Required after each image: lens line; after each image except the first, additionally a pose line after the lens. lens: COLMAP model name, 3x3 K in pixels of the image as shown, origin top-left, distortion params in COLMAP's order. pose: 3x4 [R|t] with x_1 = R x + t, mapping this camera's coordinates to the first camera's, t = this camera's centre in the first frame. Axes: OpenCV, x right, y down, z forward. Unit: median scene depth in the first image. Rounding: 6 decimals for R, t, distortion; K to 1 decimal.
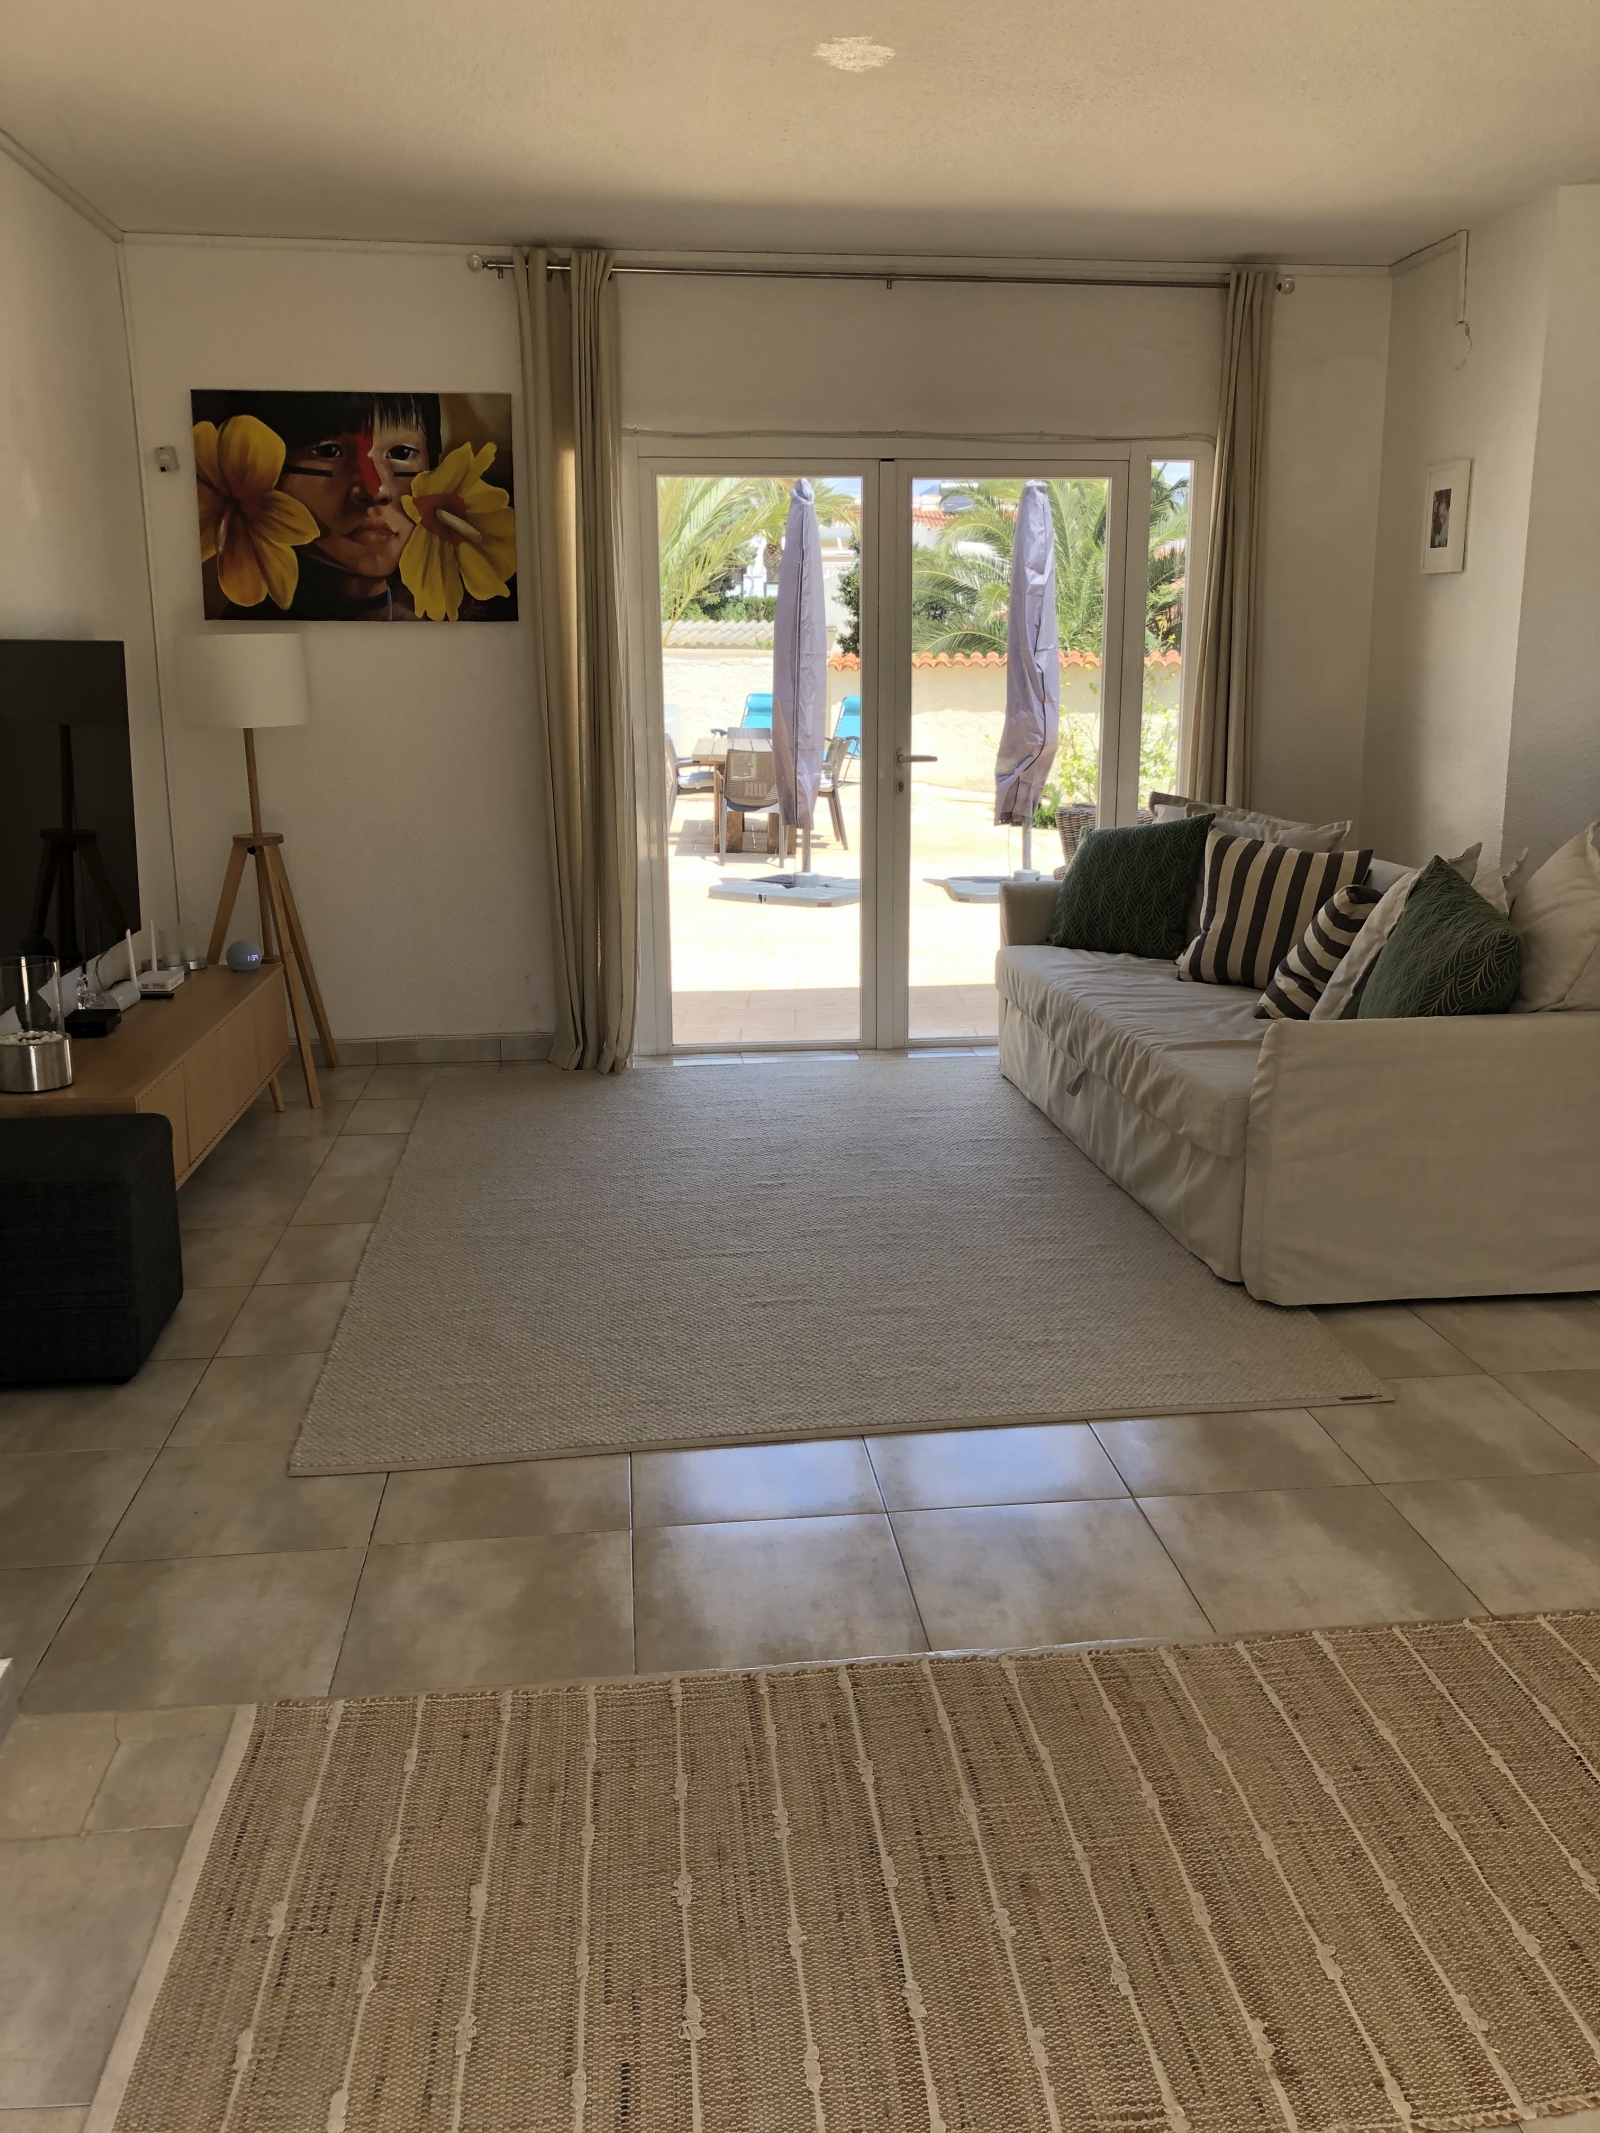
lens RADIAL K [[1736.8, 0, 798.2], [0, 1736.8, 1070.8], [0, 0, 1]] dist [0.008286, -0.021238]
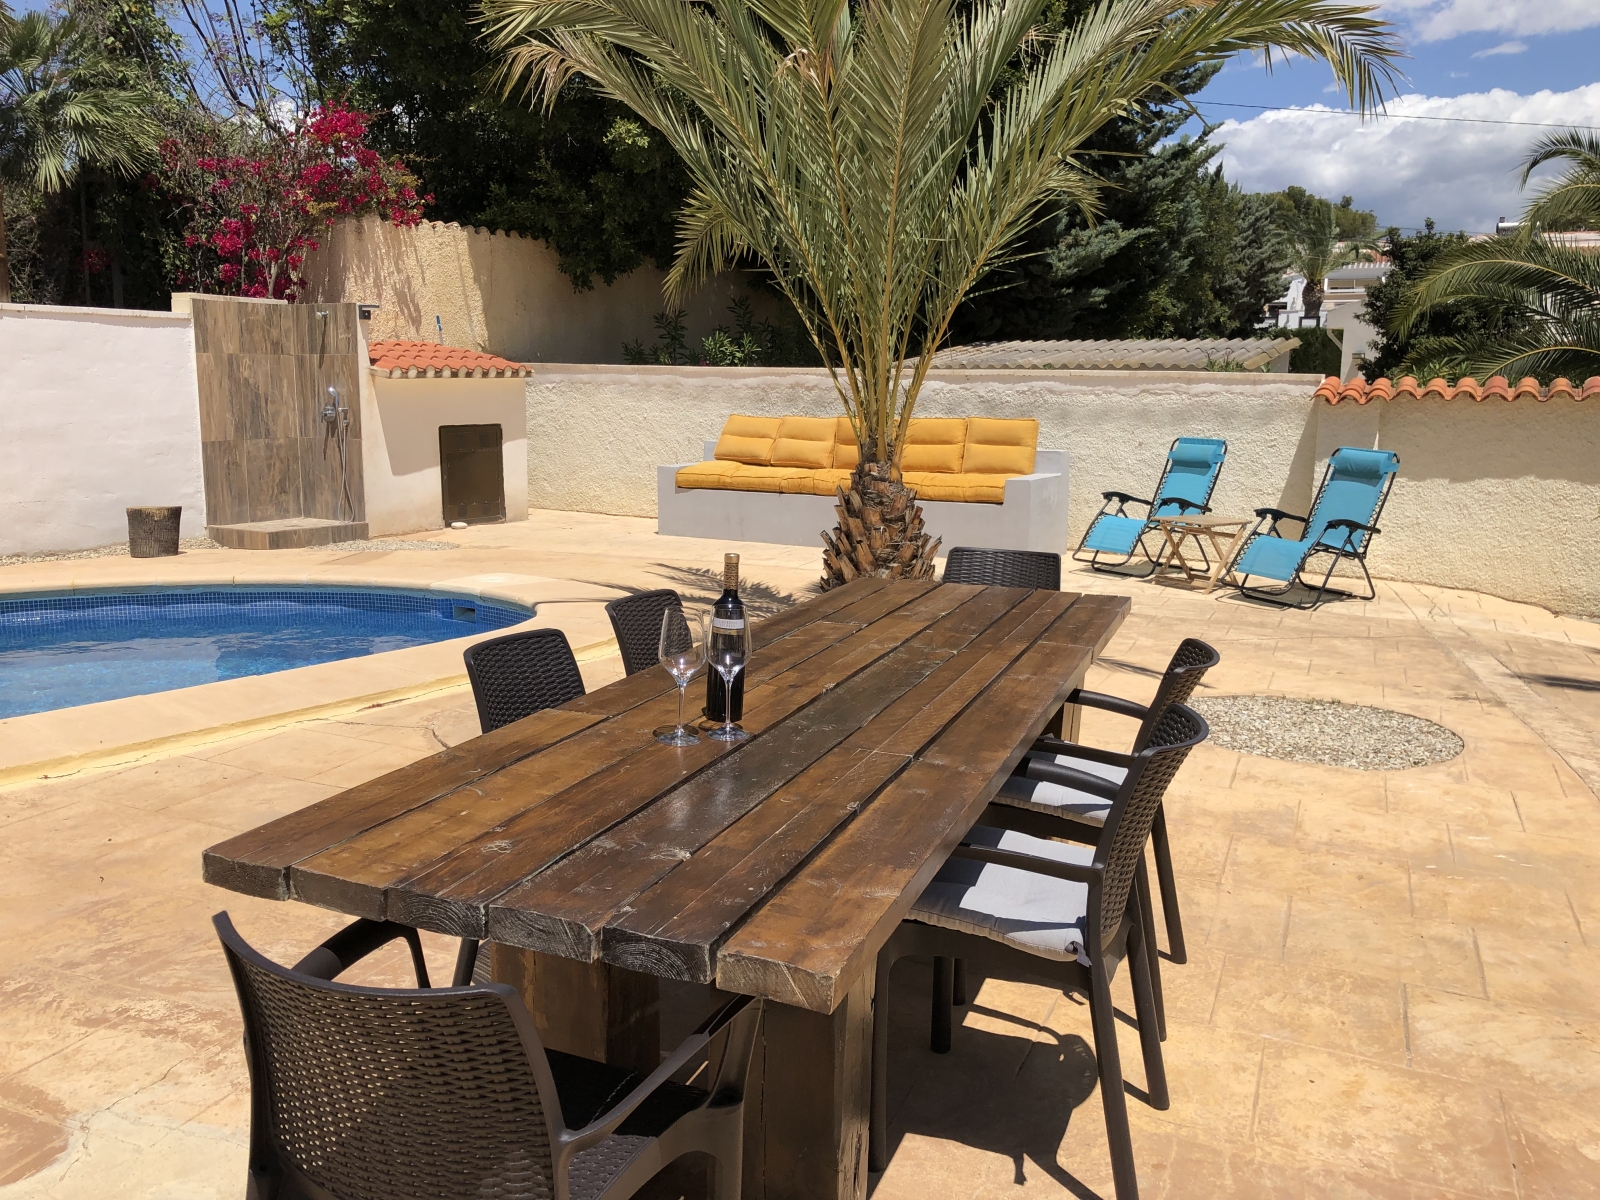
lens RADIAL K [[1302.8, 0, 784.5], [0, 1302.8, 604.5], [0, 0, 1]] dist [0.008286, -0.021238]
pose [[0.919440, 0.074216, -0.386164, 0.027938], [-0.100770, 0.993705, -0.048952, -0.113698], [0.380100, 0.083922, 0.921130, 0.488904]]
